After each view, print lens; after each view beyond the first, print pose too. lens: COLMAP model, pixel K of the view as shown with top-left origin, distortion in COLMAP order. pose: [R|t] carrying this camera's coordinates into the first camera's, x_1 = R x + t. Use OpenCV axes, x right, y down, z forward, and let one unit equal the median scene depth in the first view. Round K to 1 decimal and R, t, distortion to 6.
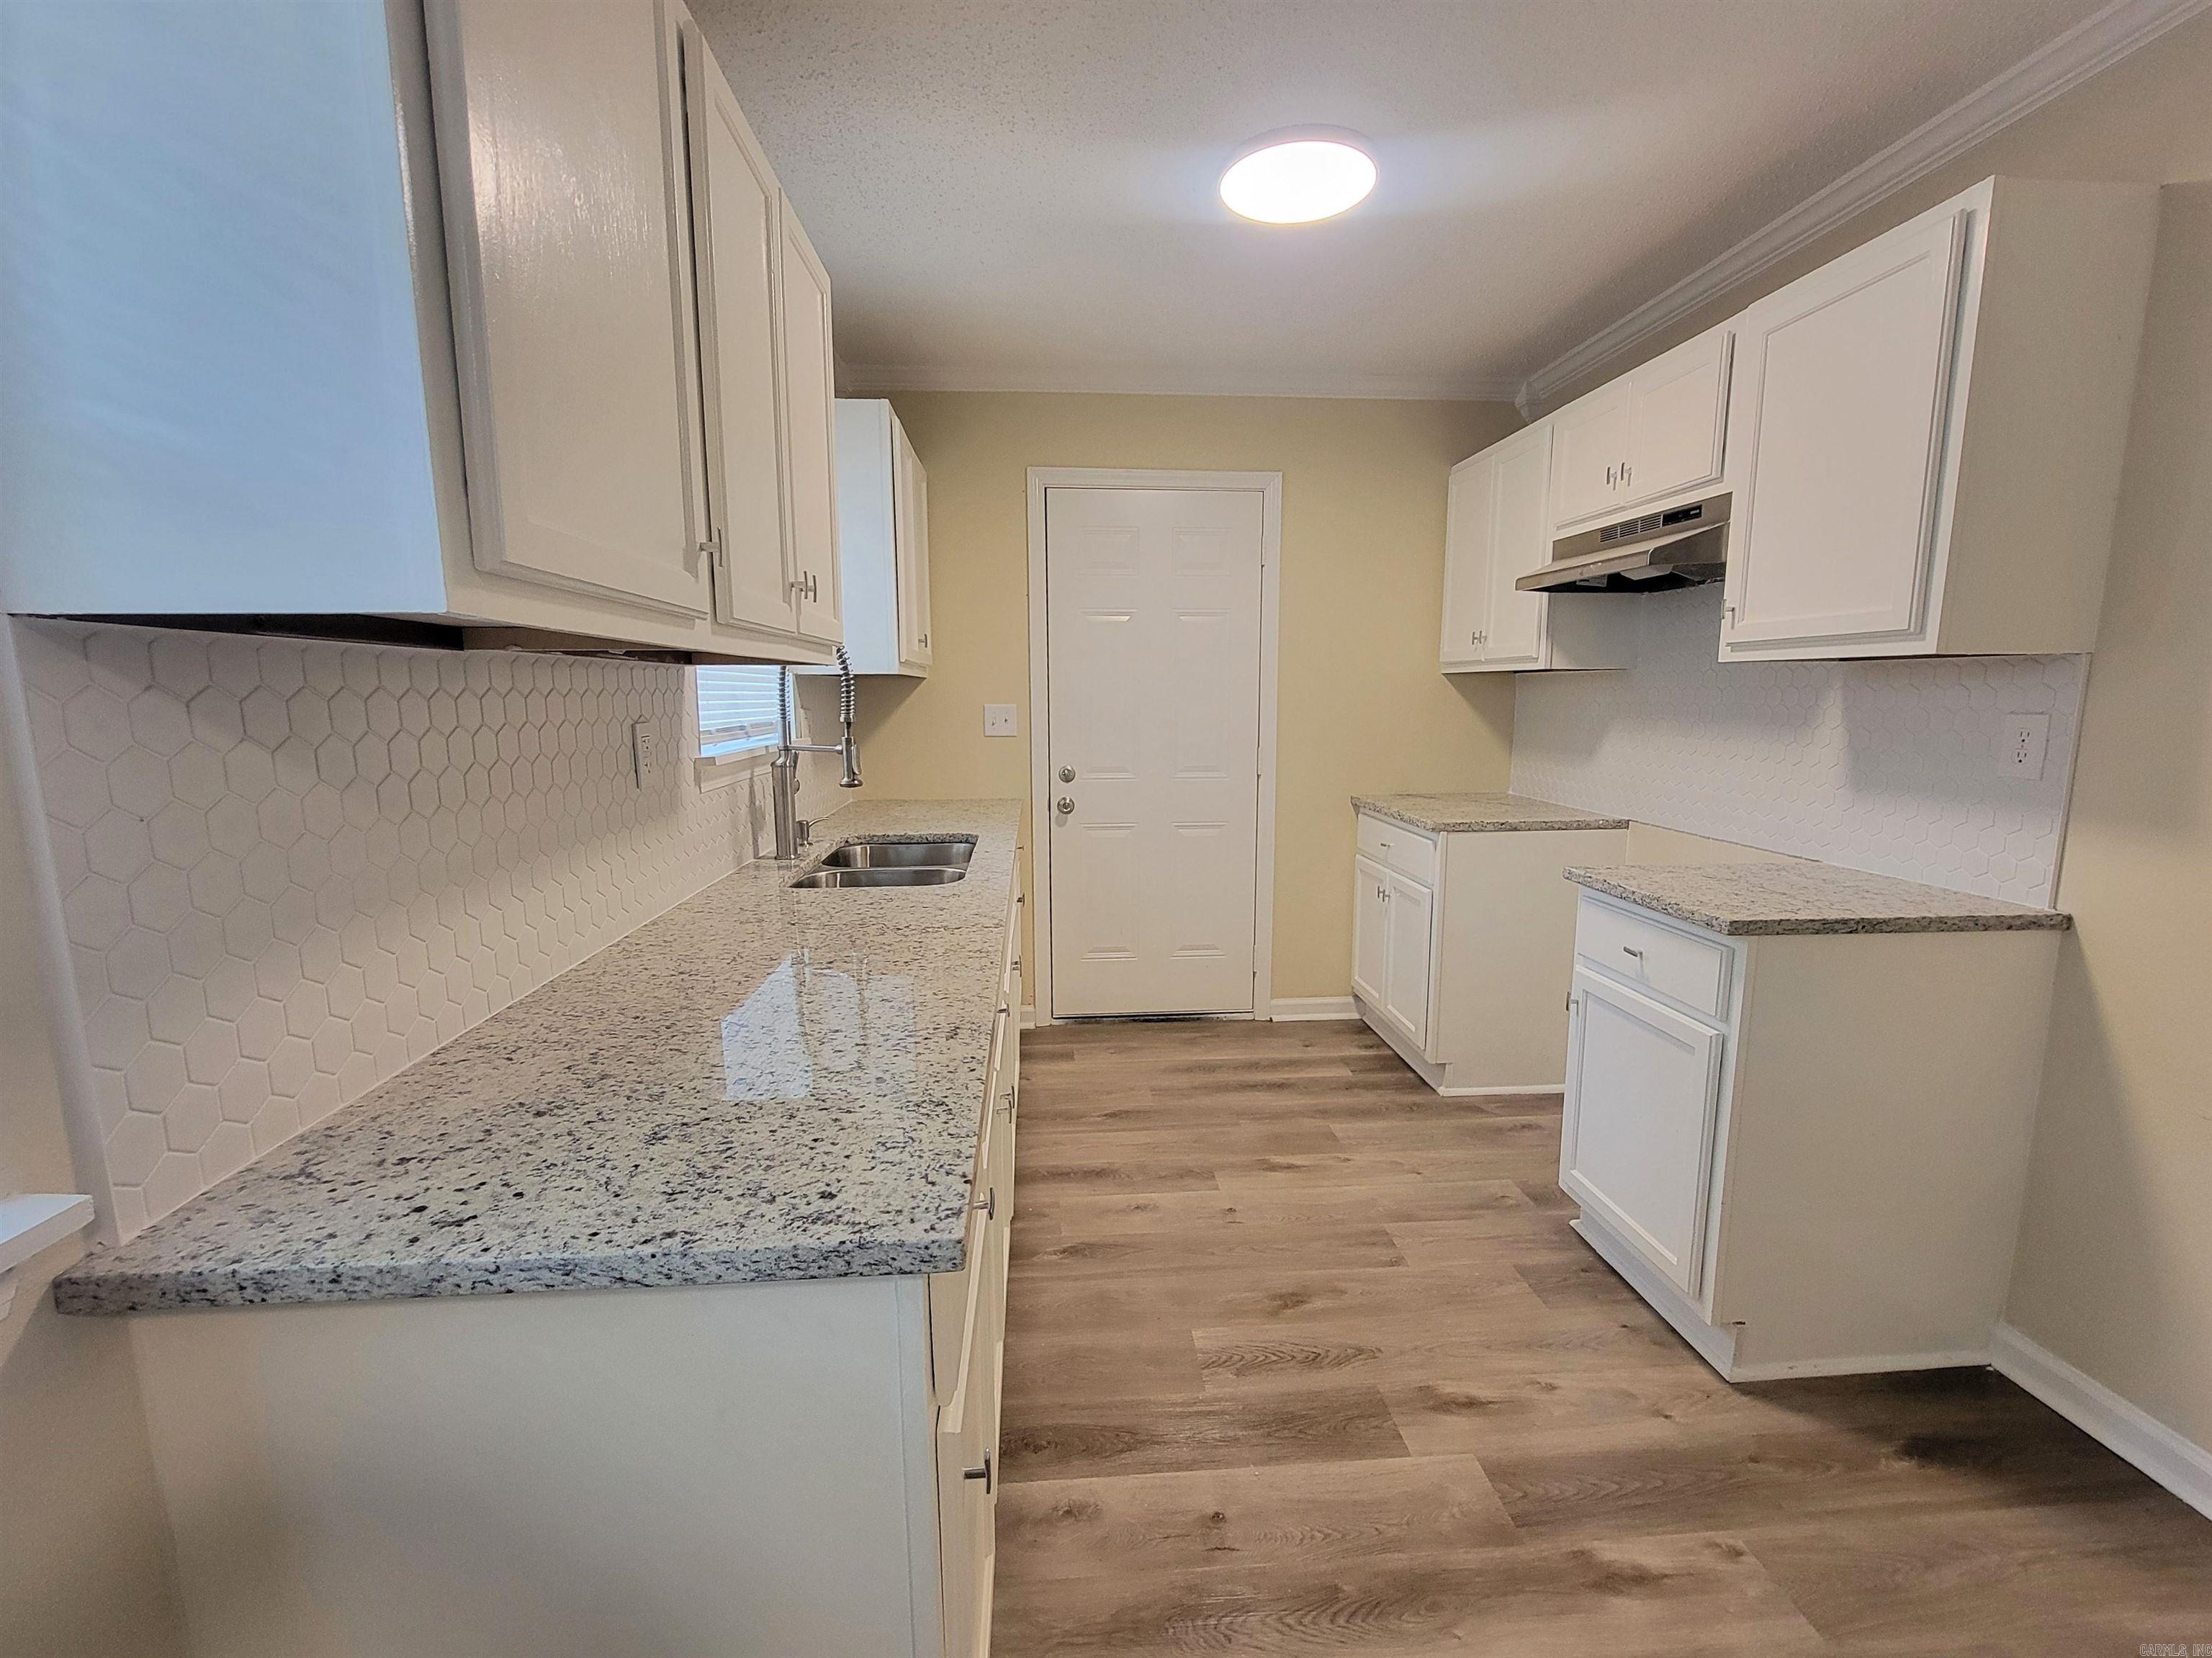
lens RADIAL K [[948.0, 0, 1106.9], [0, 948.0, 835.3], [0, 0, 1]] dist [-0.004926, 0.001325]
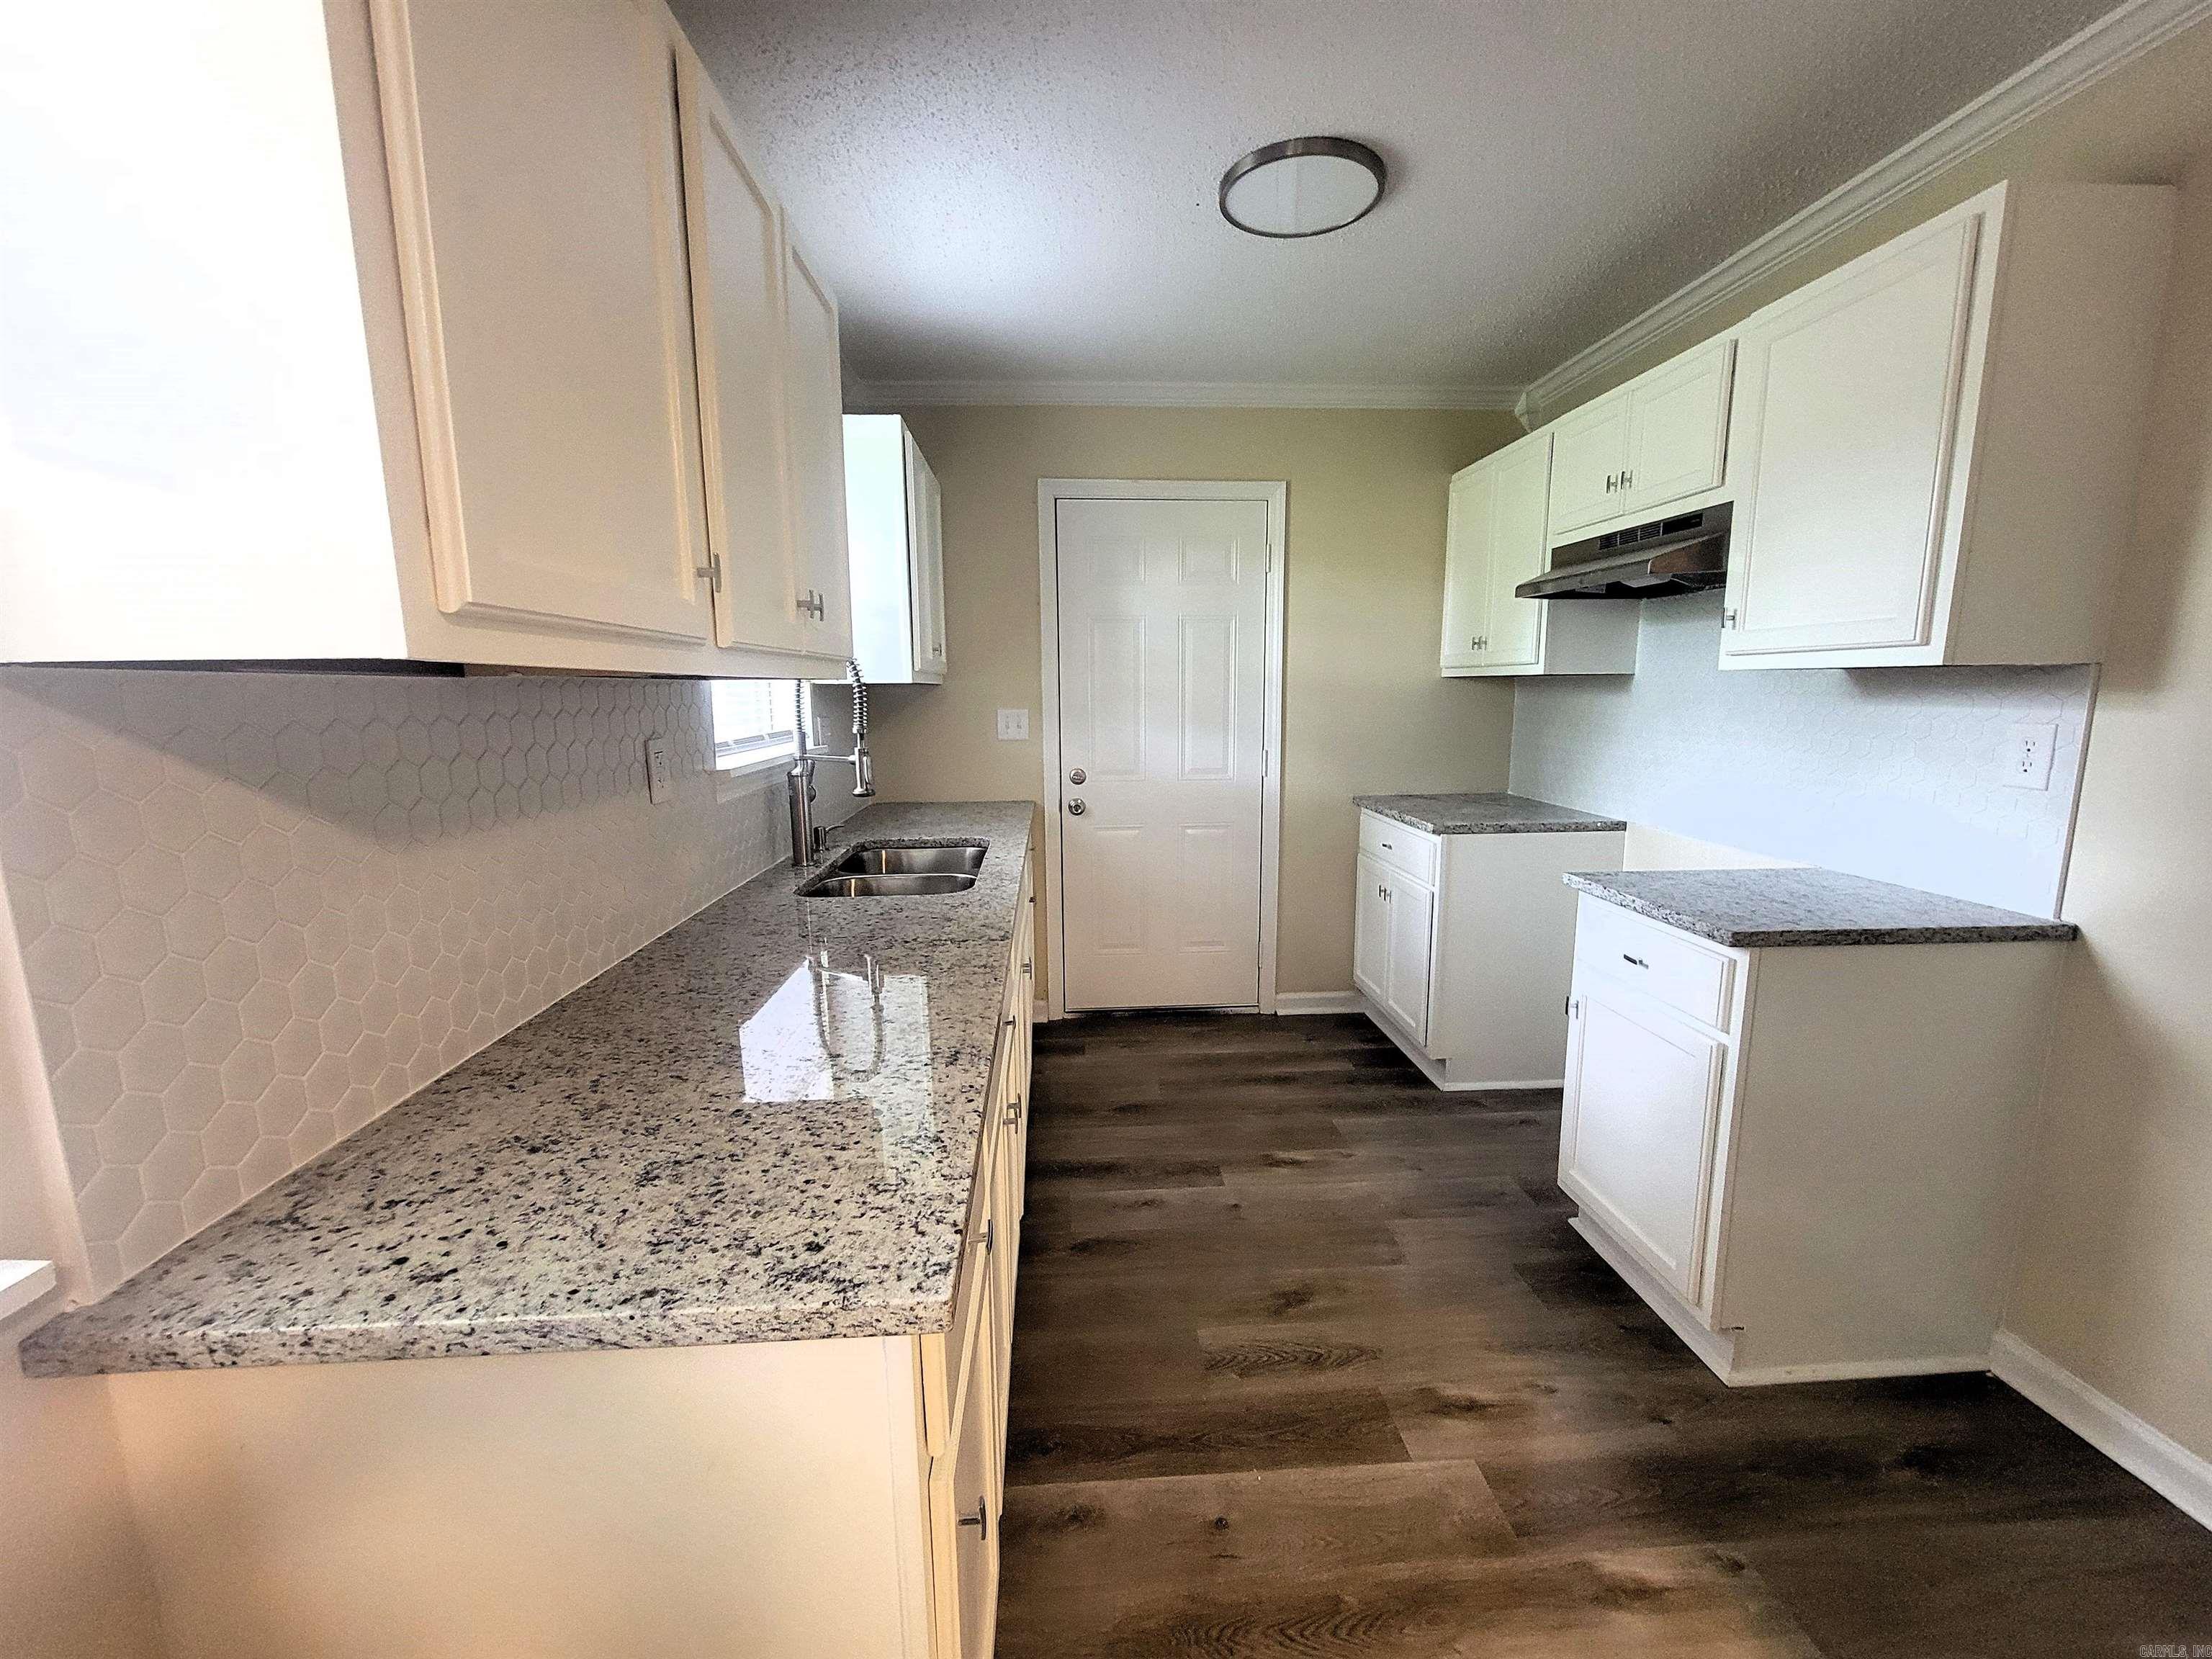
lens RADIAL K [[902.2, 0, 1107.9], [0, 902.2, 835.0], [0, 0, 1]] dist [-0.002425, 0.000681]
pose [[0.999894, -0.002597, -0.014334, 0.009428], [0.002755, 0.999936, 0.010989, -0.022756], [0.014304, -0.011027, 0.999837, 0.032034]]
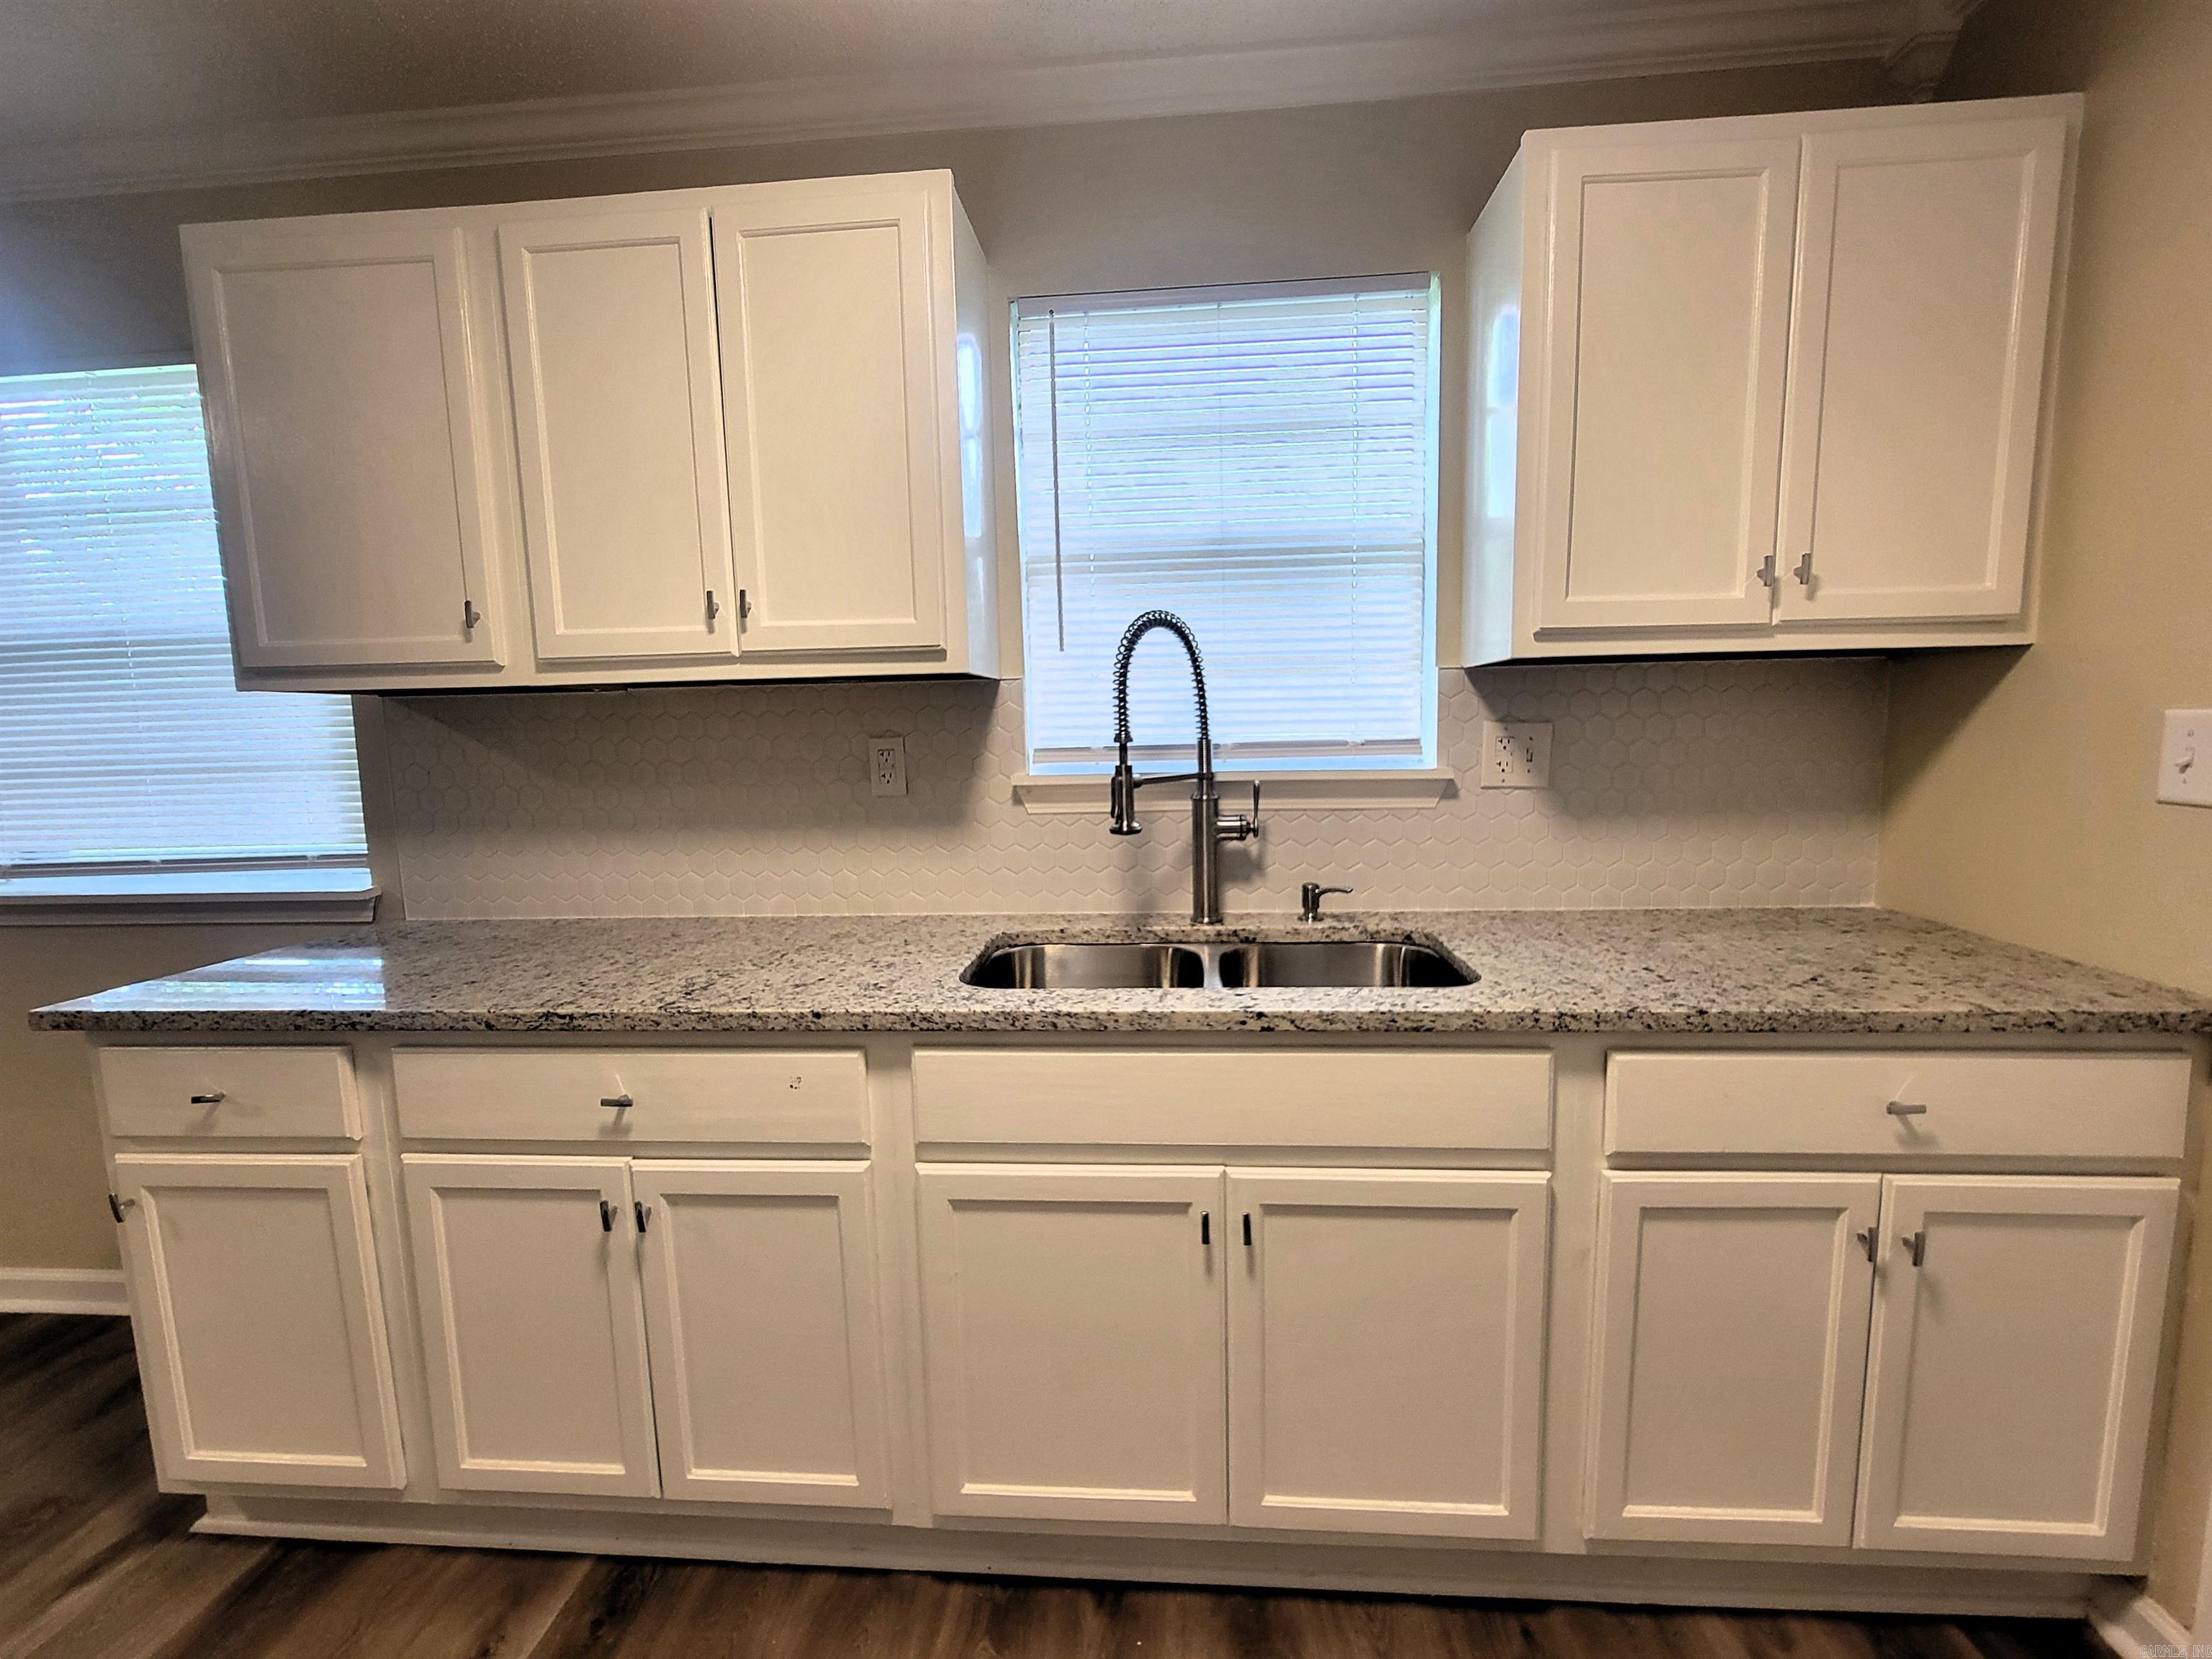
lens RADIAL K [[902.2, 0, 1102.2], [0, 902.2, 831.1], [0, 0, 1]] dist [-0.002425, 0.000681]
pose [[-0.149181, 0.120725, -0.981412, 0.481087], [-0.124902, 0.982268, 0.139816, -0.173720], [0.980890, 0.143438, -0.131457, 1.263097]]
